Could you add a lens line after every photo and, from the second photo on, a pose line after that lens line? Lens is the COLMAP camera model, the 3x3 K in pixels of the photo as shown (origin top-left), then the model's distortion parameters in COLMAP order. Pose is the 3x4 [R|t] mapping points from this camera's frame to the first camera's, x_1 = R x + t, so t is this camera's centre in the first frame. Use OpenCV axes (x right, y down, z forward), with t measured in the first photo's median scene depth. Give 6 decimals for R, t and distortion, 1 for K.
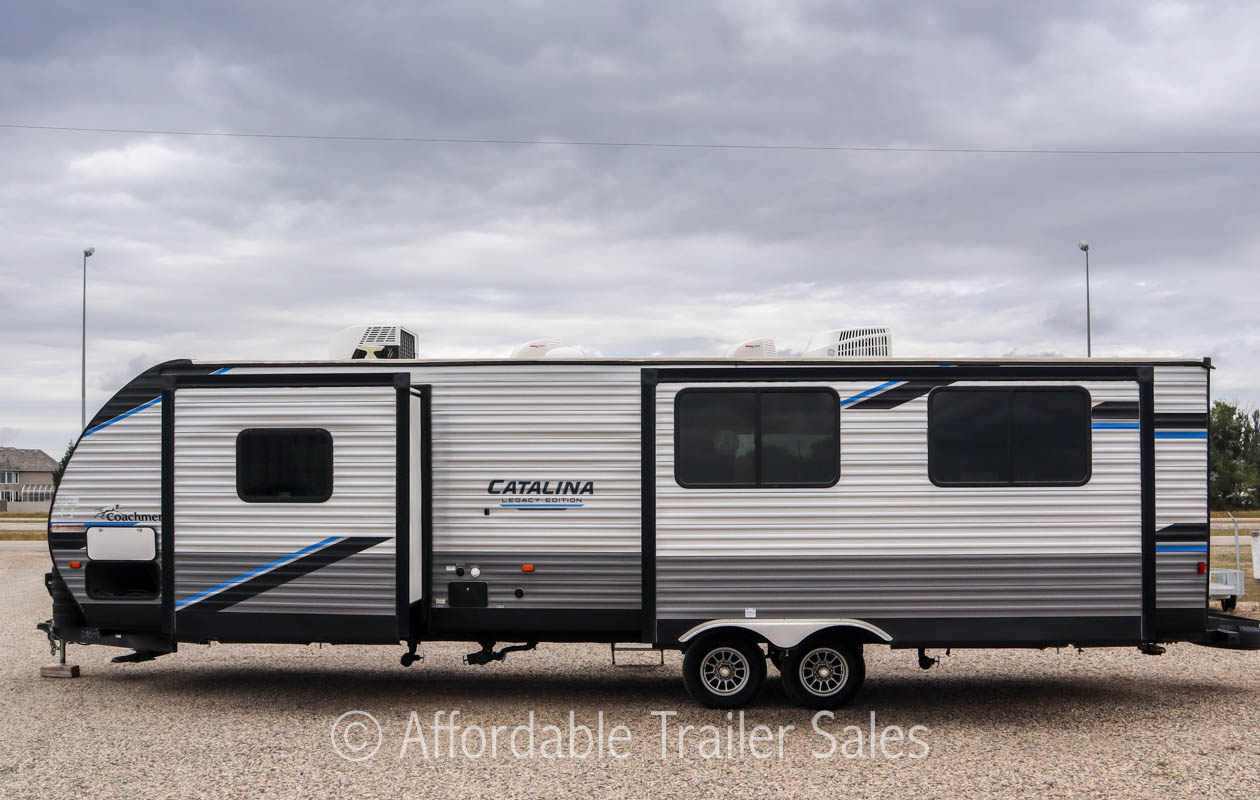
lens RADIAL K [[1305.8, 0, 630.8], [0, 1305.8, 468.3], [0, 0, 1]] dist [-0.155405, -0.002273]
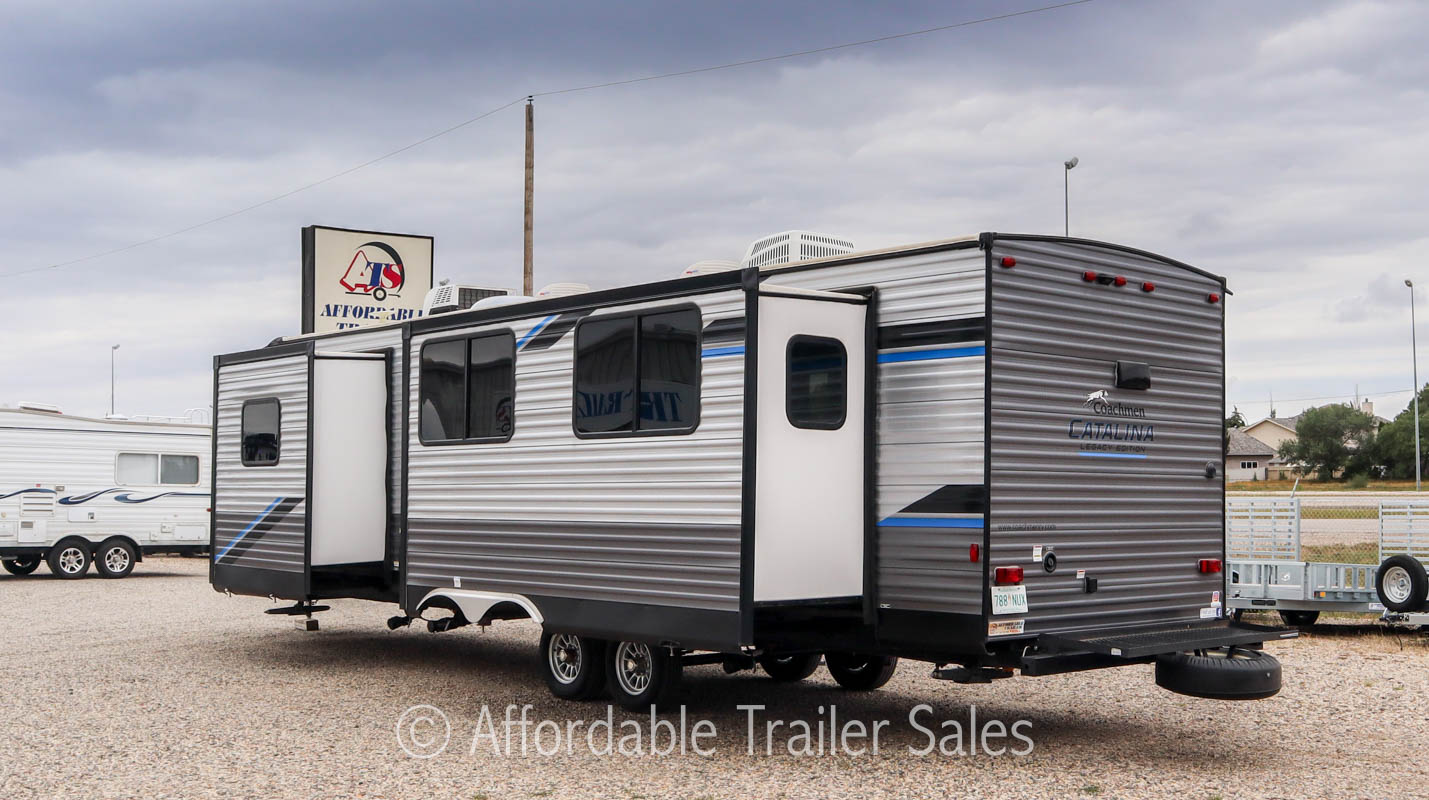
lens RADIAL K [[1770.5, 0, 714.5], [0, 1770.5, 400.0], [0, 0, 1]] dist [-0.192772, -0.006569]
pose [[0.675112, -0.038712, -0.736698, 1.113327], [0.027128, 0.999250, -0.027649, 0.022516], [0.737216, -0.001319, 0.675656, 0.298641]]
